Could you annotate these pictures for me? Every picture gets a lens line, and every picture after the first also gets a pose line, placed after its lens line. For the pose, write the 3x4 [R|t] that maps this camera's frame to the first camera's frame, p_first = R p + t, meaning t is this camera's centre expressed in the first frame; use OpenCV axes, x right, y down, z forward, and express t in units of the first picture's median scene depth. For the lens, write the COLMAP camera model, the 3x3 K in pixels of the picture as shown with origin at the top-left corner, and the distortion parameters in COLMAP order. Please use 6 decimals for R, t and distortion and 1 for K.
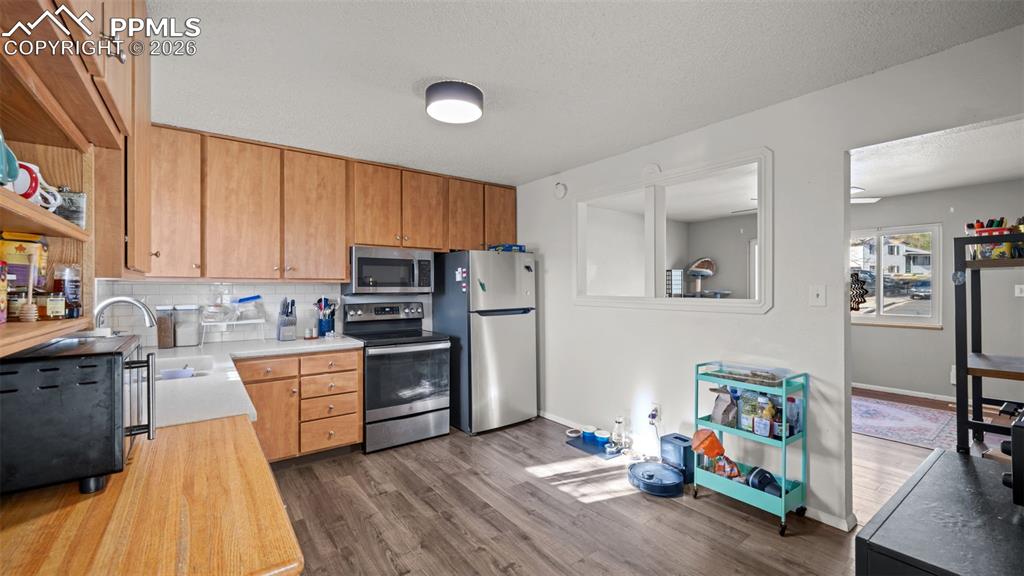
lens RADIAL K [[413.6, 0, 505.7], [0, 413.6, 288.2], [0, 0, 1]] dist [0.002863, 0.000133]
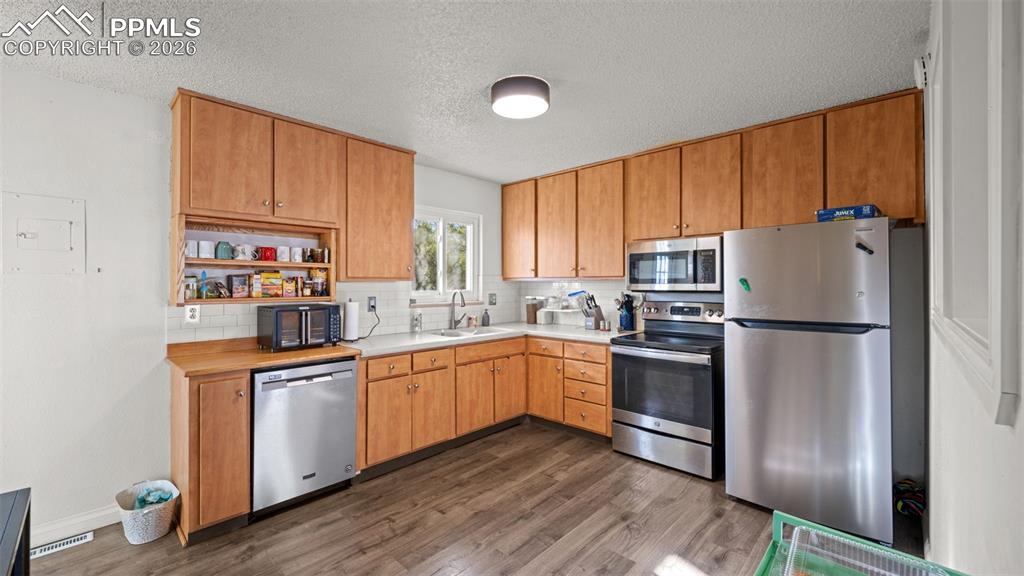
lens RADIAL K [[413.6, 0, 508.0], [0, 413.6, 283.8], [0, 0, 1]] dist [0.002863, 0.000133]
pose [[0.177641, -0.000412, -0.984095, 0.607713], [-0.001206, 0.999999, -0.000637, -0.002287], [0.984095, 0.001300, 0.177641, 0.576313]]
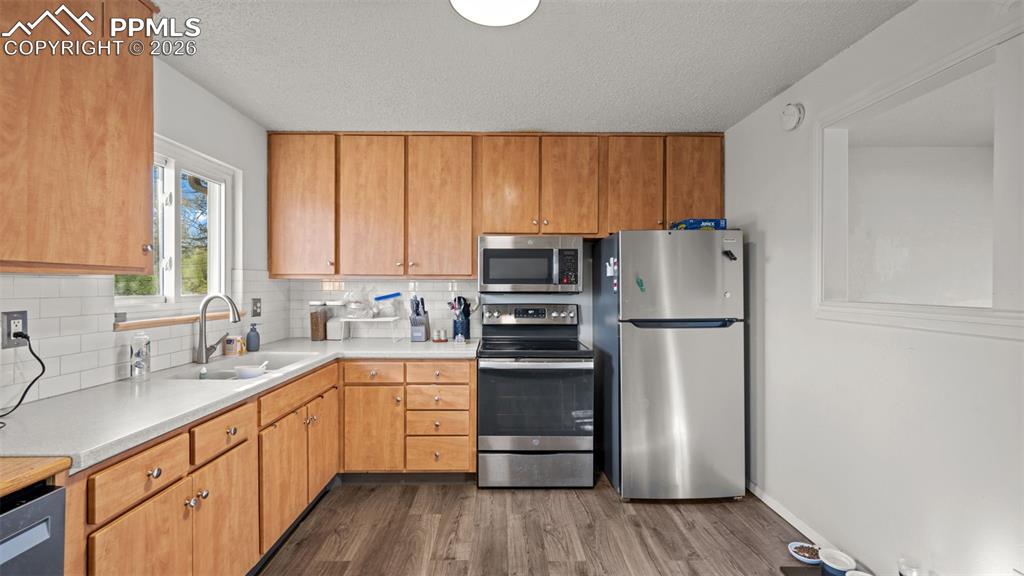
lens RADIAL K [[413.6, 0, 503.2], [0, 413.6, 288.6], [0, 0, 1]] dist [0.002863, 0.000133]
pose [[0.809842, 0.006701, -0.586610, 0.180043], [-0.005053, 0.999977, 0.004447, 0.001949], [0.586626, -0.000637, 0.809857, 0.369405]]
